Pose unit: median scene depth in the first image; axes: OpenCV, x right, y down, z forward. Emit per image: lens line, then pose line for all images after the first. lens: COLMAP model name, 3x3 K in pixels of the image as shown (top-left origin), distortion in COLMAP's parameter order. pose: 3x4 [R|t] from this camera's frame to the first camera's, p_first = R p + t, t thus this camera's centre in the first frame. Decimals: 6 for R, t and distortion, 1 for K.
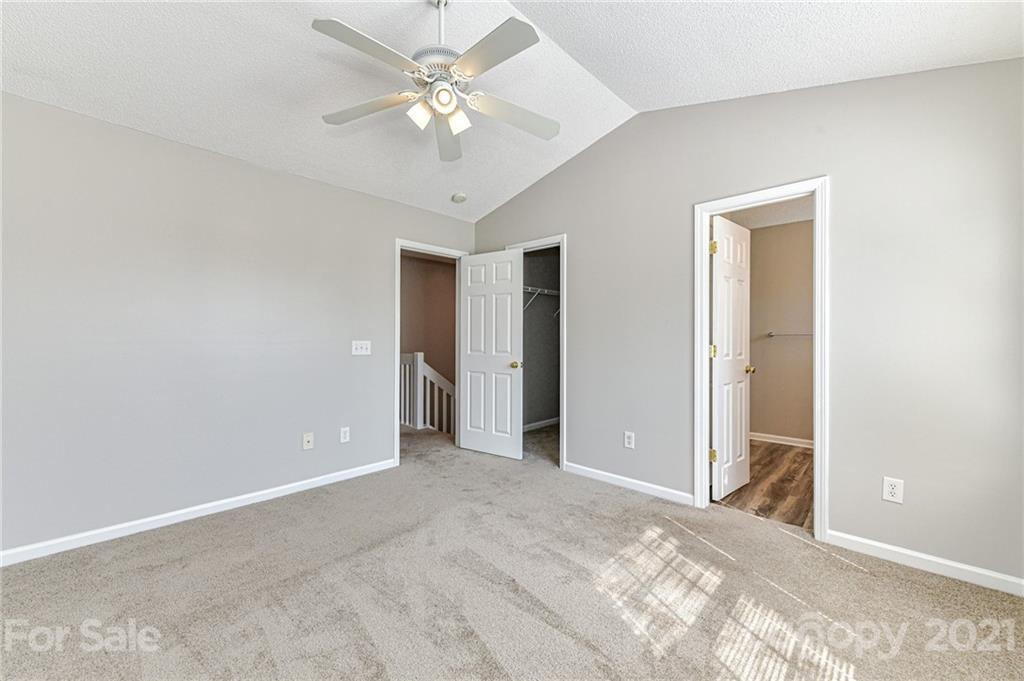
lens RADIAL K [[402.0, 0, 511.2], [0, 402.0, 337.8], [0, 0, 1]] dist [0.005169, -0.001693]
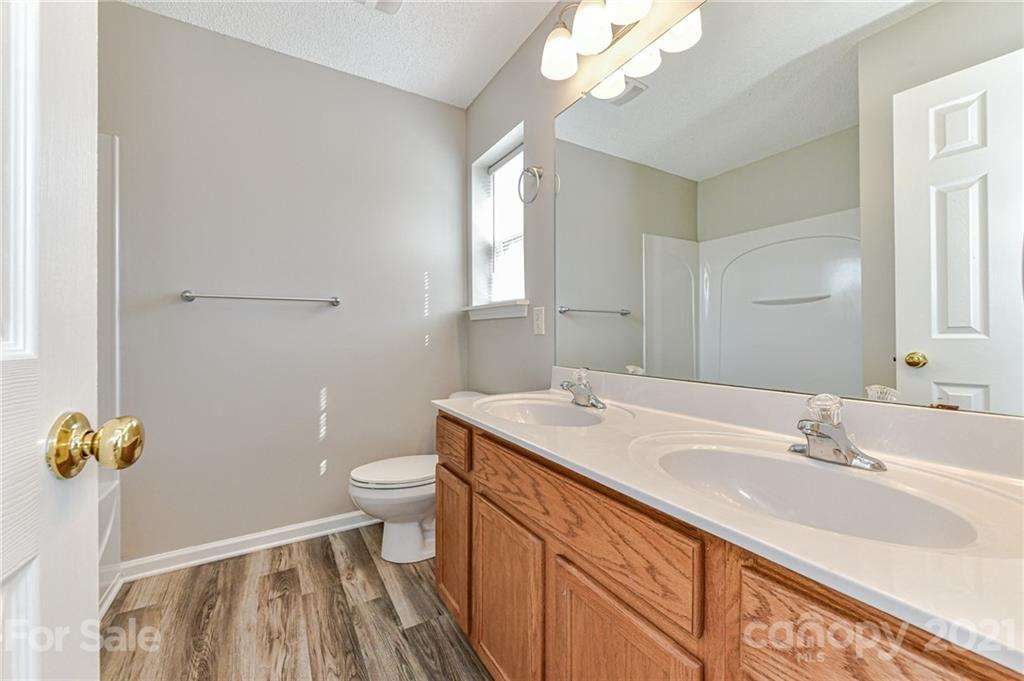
lens RADIAL K [[402.0, 0, 508.6], [0, 402.0, 334.5], [0, 0, 1]] dist [0.005169, -0.001693]
pose [[0.280512, -0.002091, 0.959848, 0.514502], [0.010942, 0.999940, -0.001019, 0.046440], [-0.959788, 0.010788, 0.280518, 0.851122]]
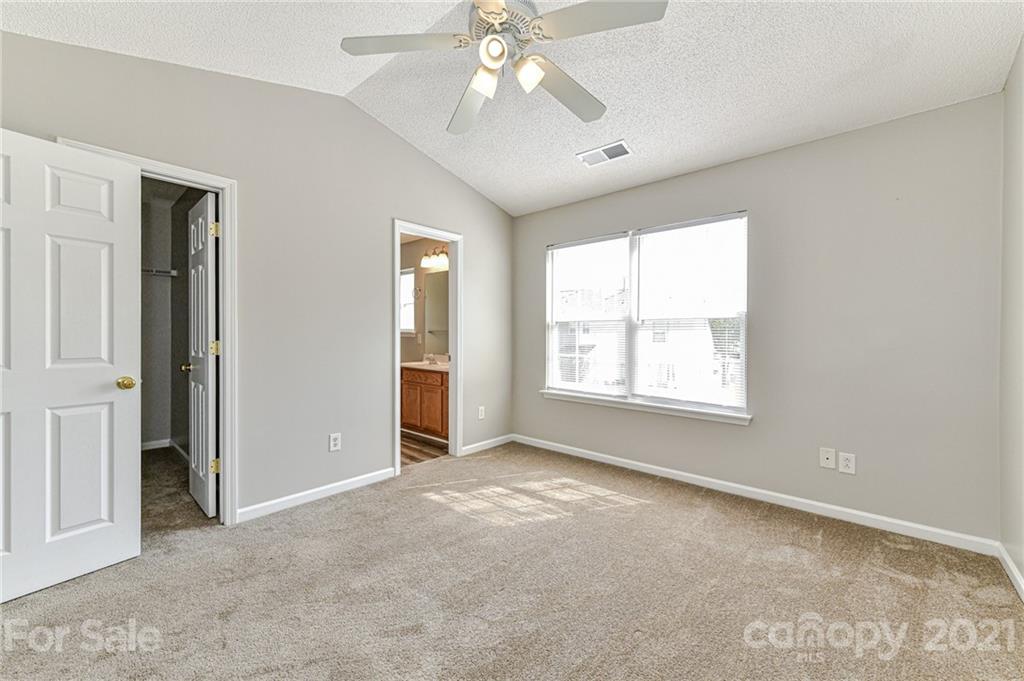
lens RADIAL K [[402.0, 0, 516.4], [0, 402.0, 330.7], [0, 0, 1]] dist [0.005169, -0.001693]
pose [[-0.036605, 0.003685, 0.999323, -0.654050], [-0.006858, 0.999969, -0.003938, -0.002139], [-0.999306, -0.006997, -0.036578, 0.620145]]
